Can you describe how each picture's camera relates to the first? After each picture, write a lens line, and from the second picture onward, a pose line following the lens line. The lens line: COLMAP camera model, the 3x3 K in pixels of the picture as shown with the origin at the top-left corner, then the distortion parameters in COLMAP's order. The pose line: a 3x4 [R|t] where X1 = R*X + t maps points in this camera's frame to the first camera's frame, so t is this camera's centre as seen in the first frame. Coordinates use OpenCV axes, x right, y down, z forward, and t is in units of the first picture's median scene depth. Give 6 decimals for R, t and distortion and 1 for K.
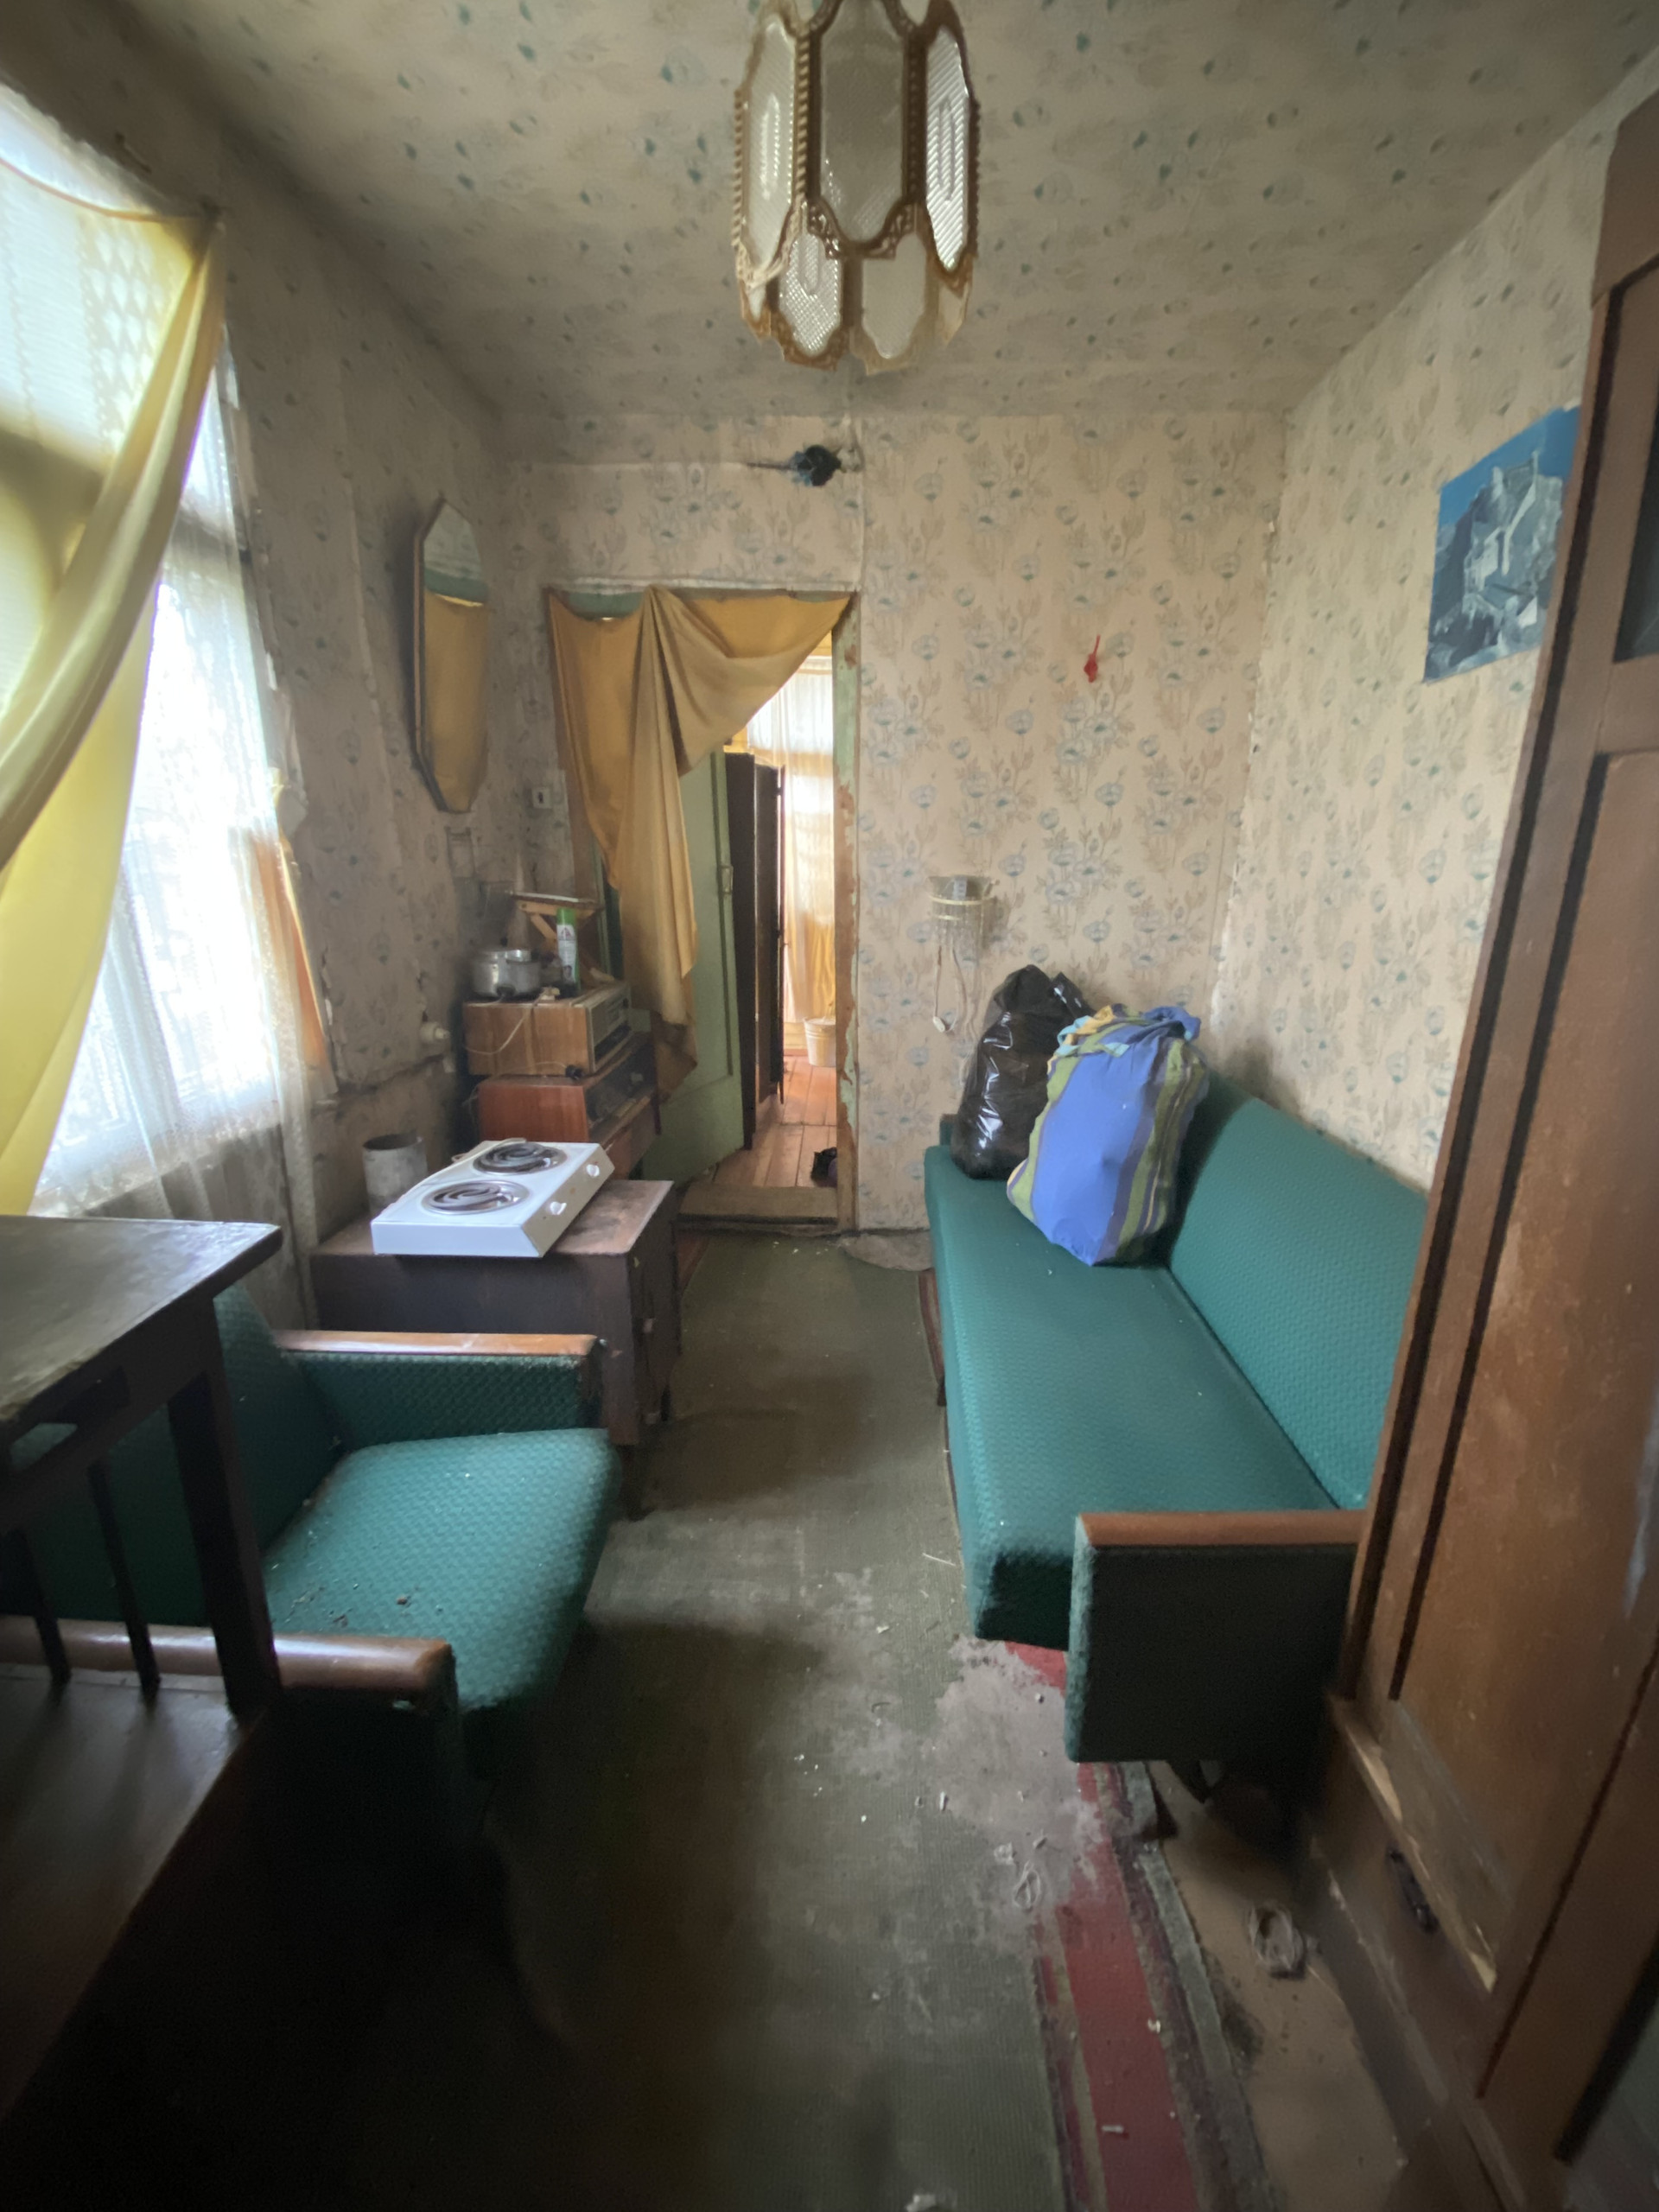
lens RADIAL K [[897.9, 0, 829.8], [0, 897.9, 1105.1], [0, 0, 1]] dist [0.007630, -0.013685]
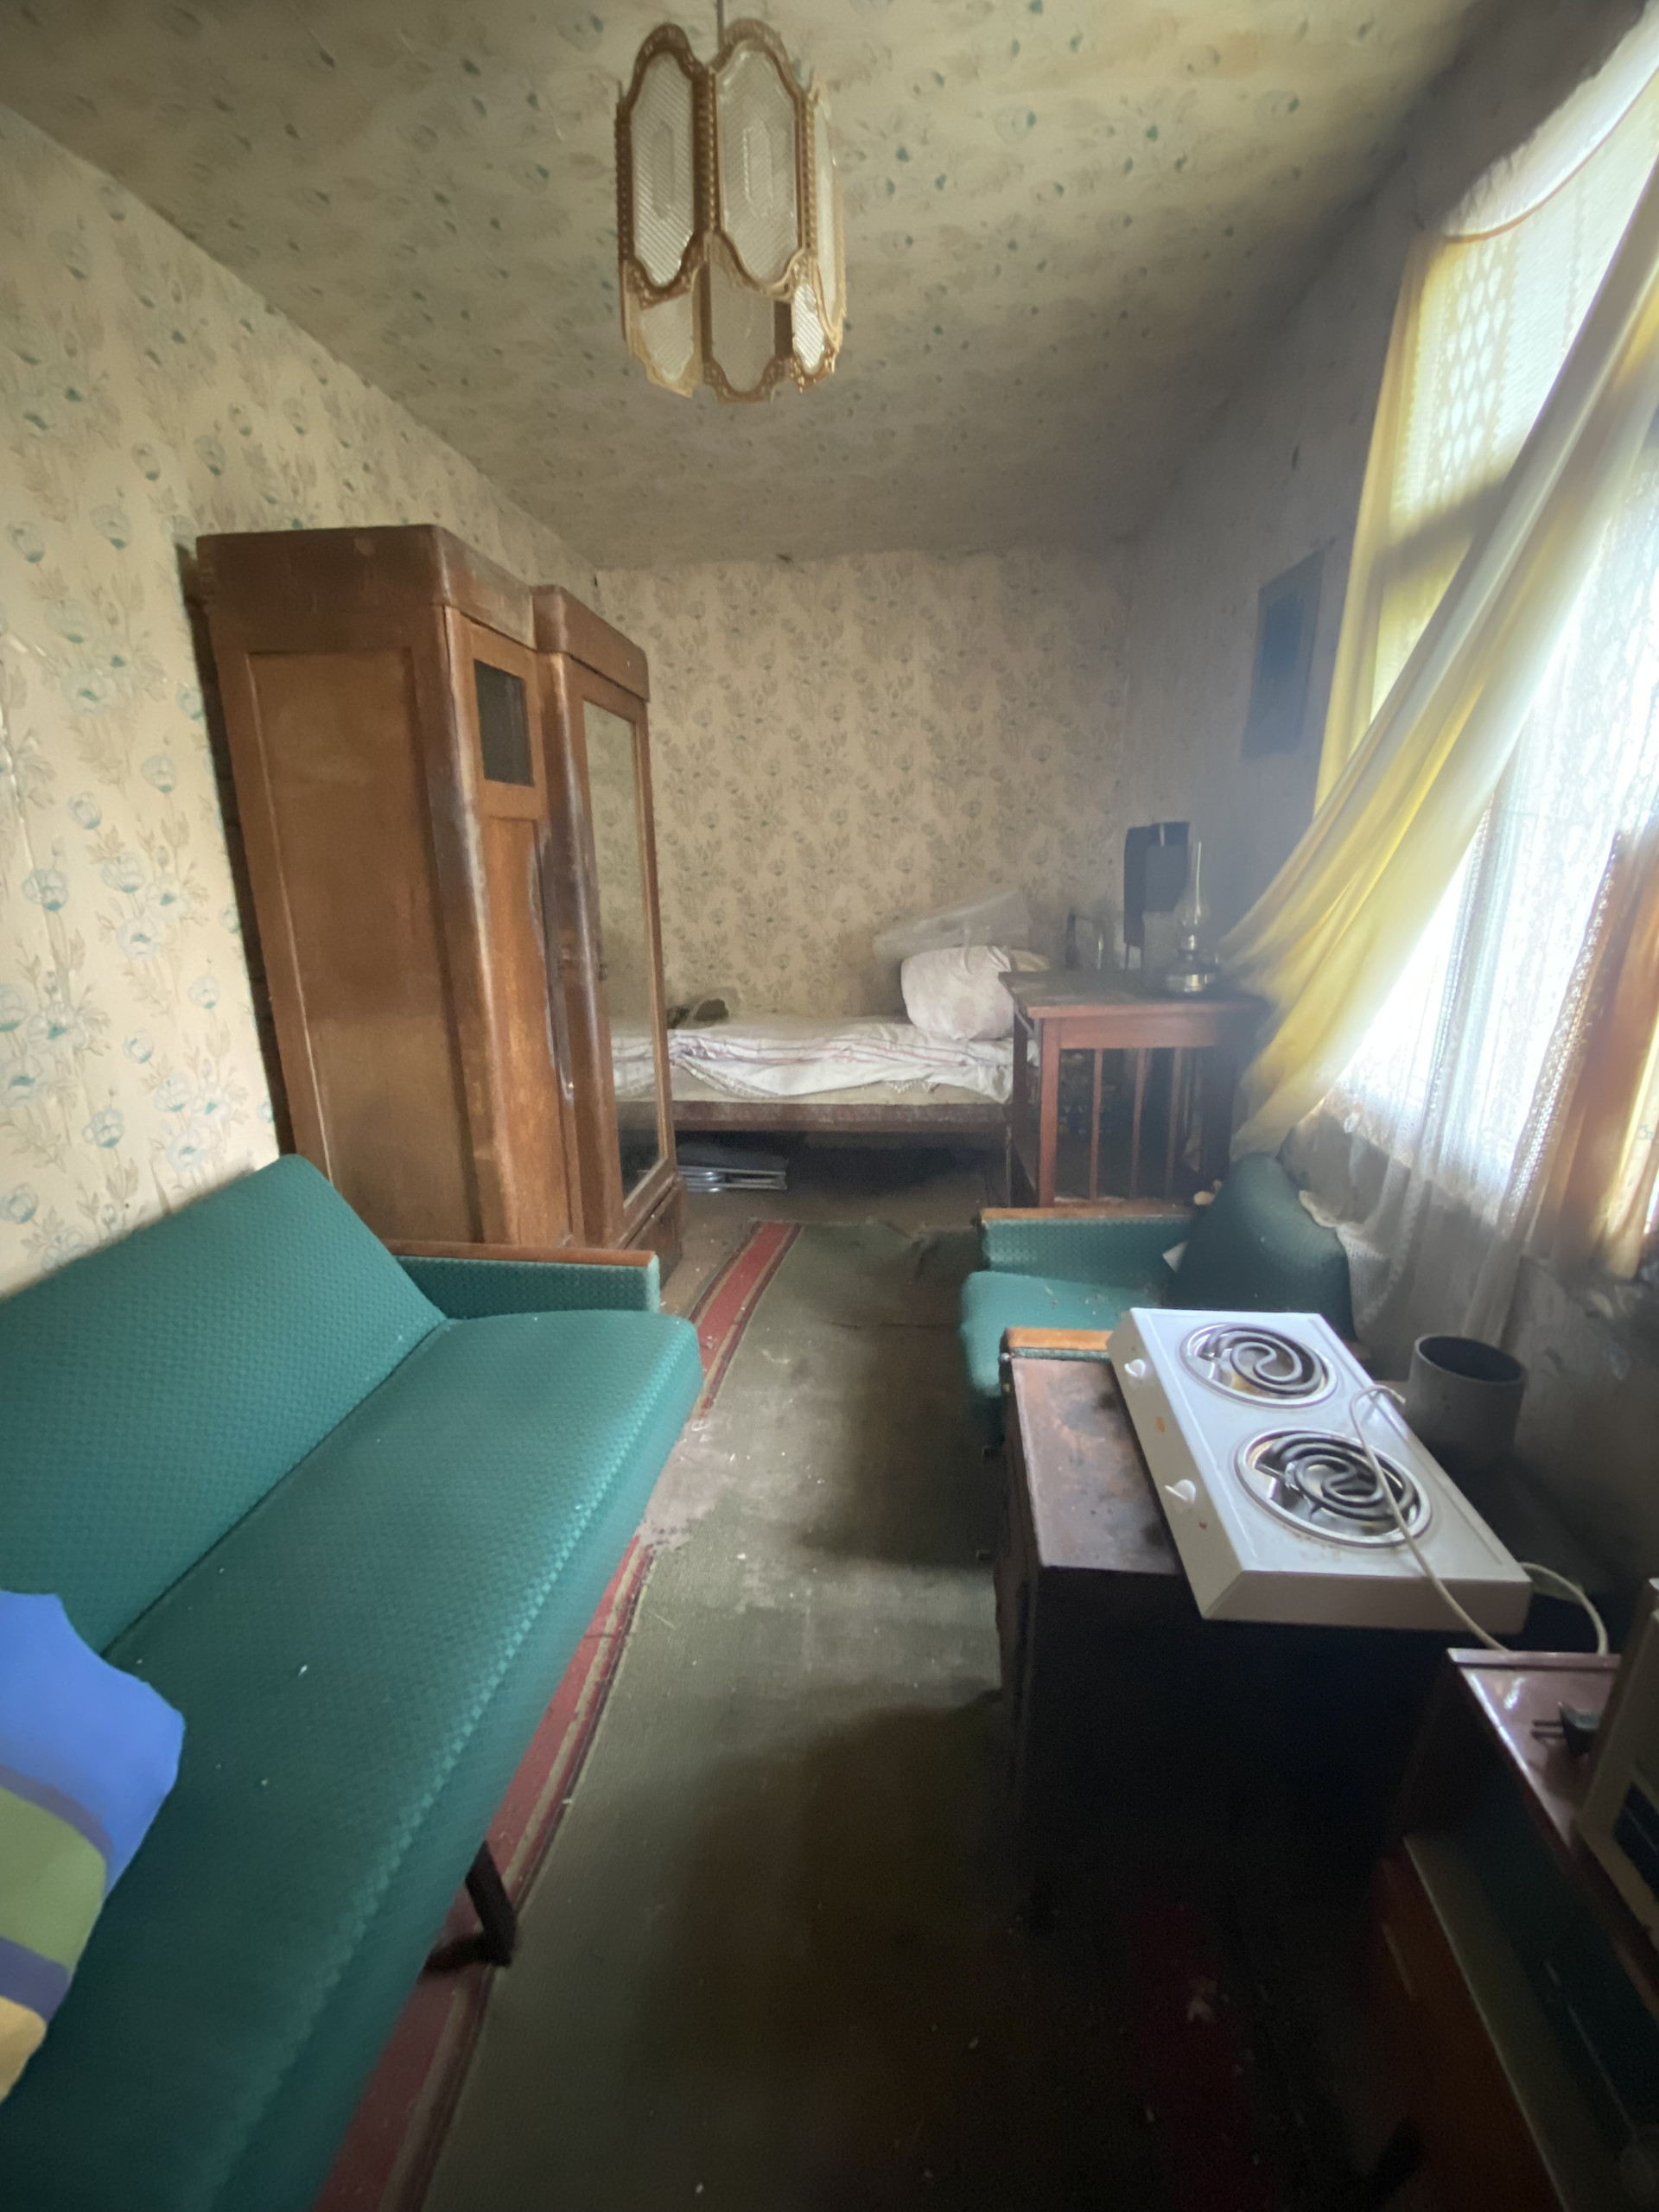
lens RADIAL K [[897.9, 0, 832.5], [0, 897.9, 1111.5], [0, 0, 1]] dist [0.007630, -0.013685]
pose [[-0.997738, -0.026781, 0.061652, -0.105961], [0.009431, 0.852353, 0.522882, -0.459528], [-0.066552, 0.522281, -0.850173, 1.590521]]
